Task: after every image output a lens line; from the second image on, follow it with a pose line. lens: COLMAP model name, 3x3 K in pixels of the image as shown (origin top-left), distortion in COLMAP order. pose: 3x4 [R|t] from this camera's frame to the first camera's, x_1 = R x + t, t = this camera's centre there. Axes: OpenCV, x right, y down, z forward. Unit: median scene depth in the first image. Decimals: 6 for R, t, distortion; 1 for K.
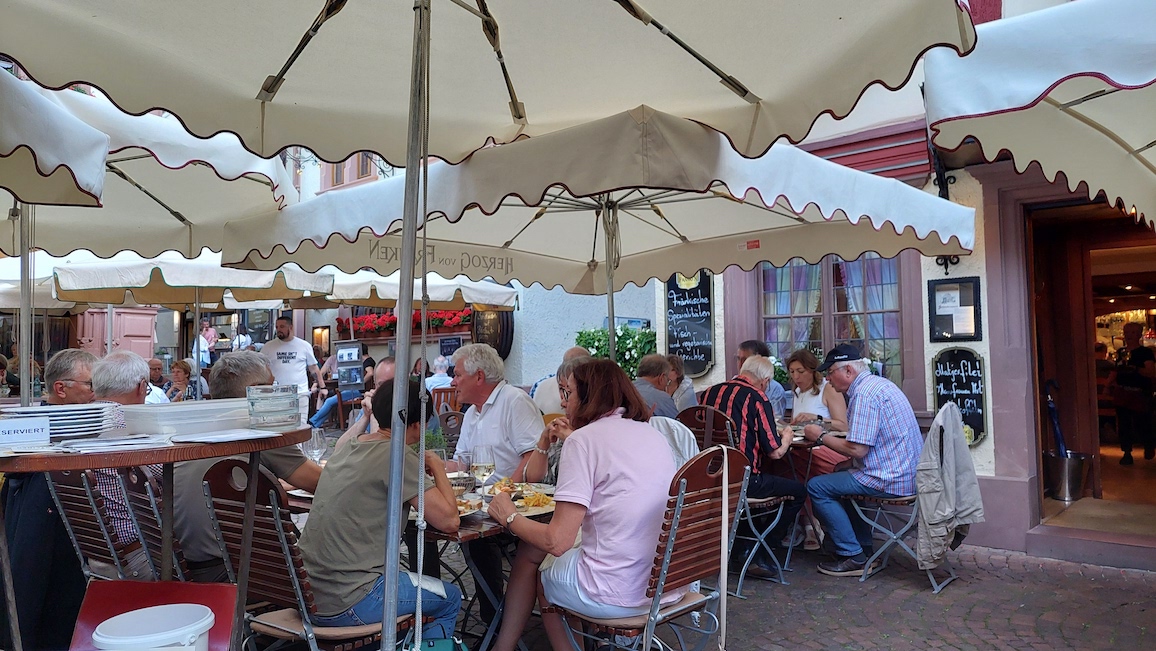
lens RADIAL K [[861.3, 0, 578.7], [0, 861.3, 322.0], [0, 0, 1]] dist [0.058529, -0.013425]
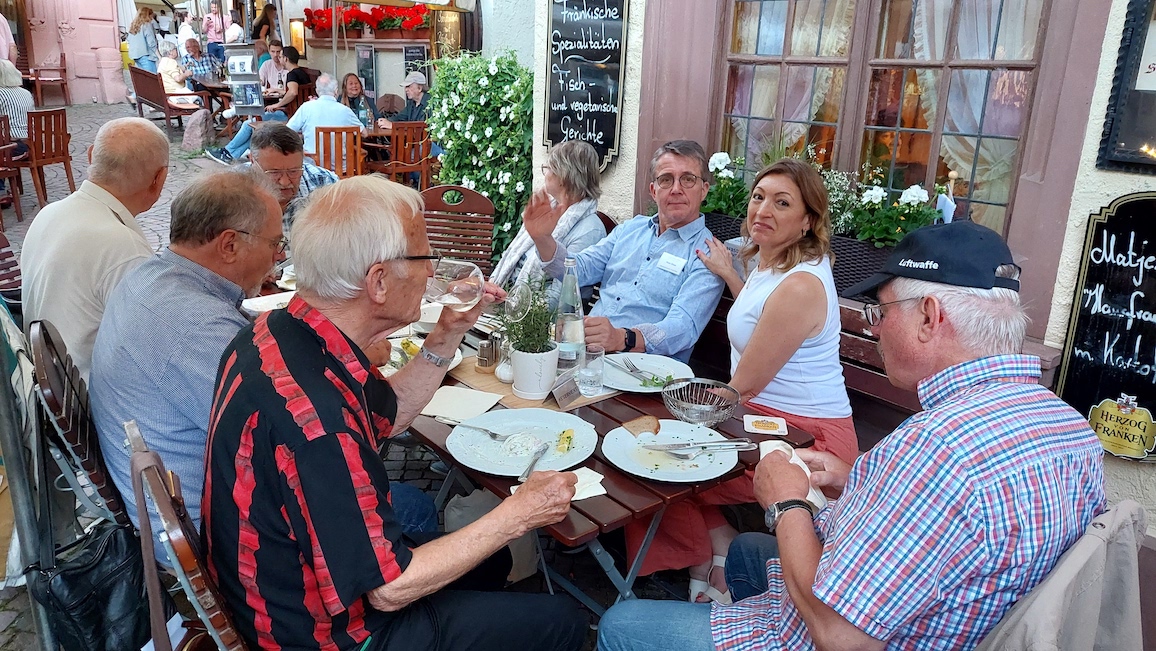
lens RADIAL K [[861.3, 0, 574.9], [0, 861.3, 316.2], [0, 0, 1]] dist [0.058529, -0.013425]
pose [[0.981350, 0.102888, -0.162374, 0.217923], [-0.044605, 0.943525, 0.328285, -0.023216], [0.186981, -0.314920, 0.930518, 0.509371]]
